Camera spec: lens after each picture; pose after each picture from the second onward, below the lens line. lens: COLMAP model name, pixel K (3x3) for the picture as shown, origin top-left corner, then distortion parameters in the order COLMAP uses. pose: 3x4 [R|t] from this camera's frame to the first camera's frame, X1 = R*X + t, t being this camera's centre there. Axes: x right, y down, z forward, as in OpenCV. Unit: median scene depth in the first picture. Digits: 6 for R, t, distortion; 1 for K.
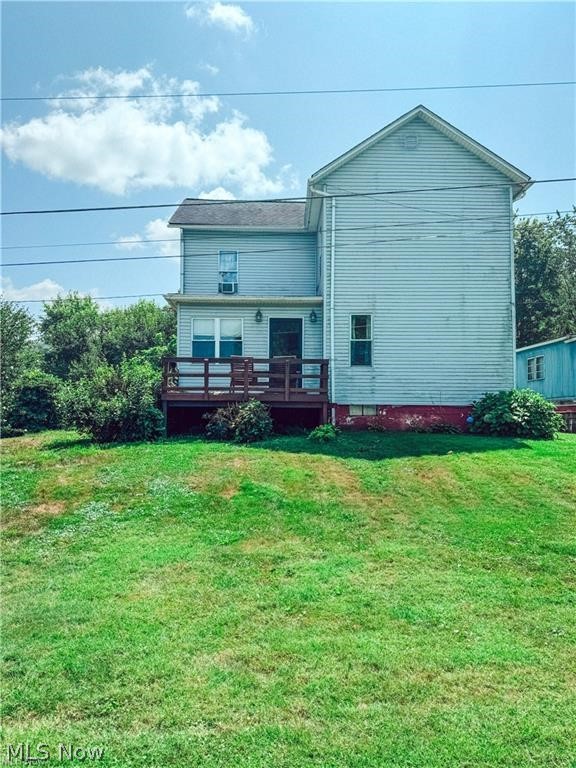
lens RADIAL K [[529.4, 0, 287.1], [0, 529.4, 391.9], [0, 0, 1]] dist [0.080322, -0.151286]
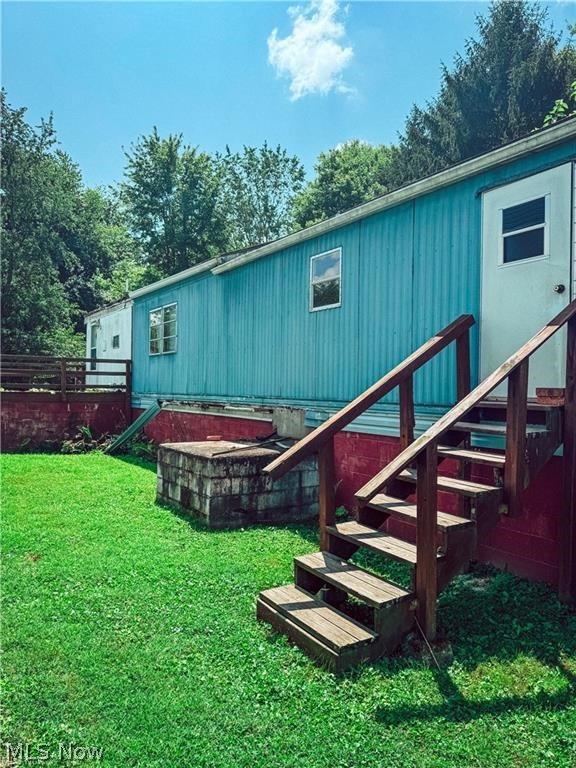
lens RADIAL K [[516.6, 0, 288.0], [0, 516.6, 384.0], [0, 0, 1]] dist [0.000400, -0.135015]
pose [[0.837921, -0.000498, 0.545791, 0.462354], [-0.022253, 0.999137, 0.035075, -0.021571], [-0.545337, -0.041535, 0.837187, 0.825378]]
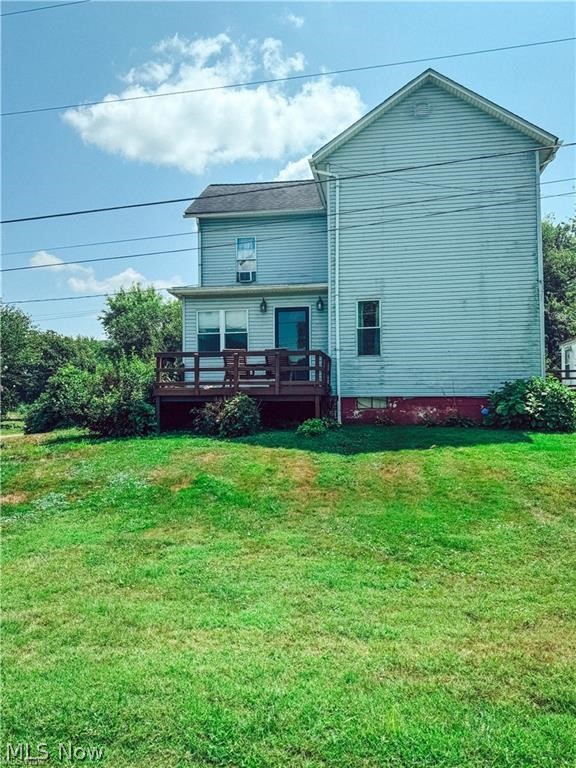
lens RADIAL K [[598.1, 0, 288.0], [0, 598.1, 384.0], [0, 0, 1]] dist [0.098569, -0.169305]
pose [[0.985881, -0.019237, -0.166341, 0.172704], [0.019207, 0.999814, -0.001787, 0.000356], [0.166344, -0.001433, 0.986067, -0.064357]]
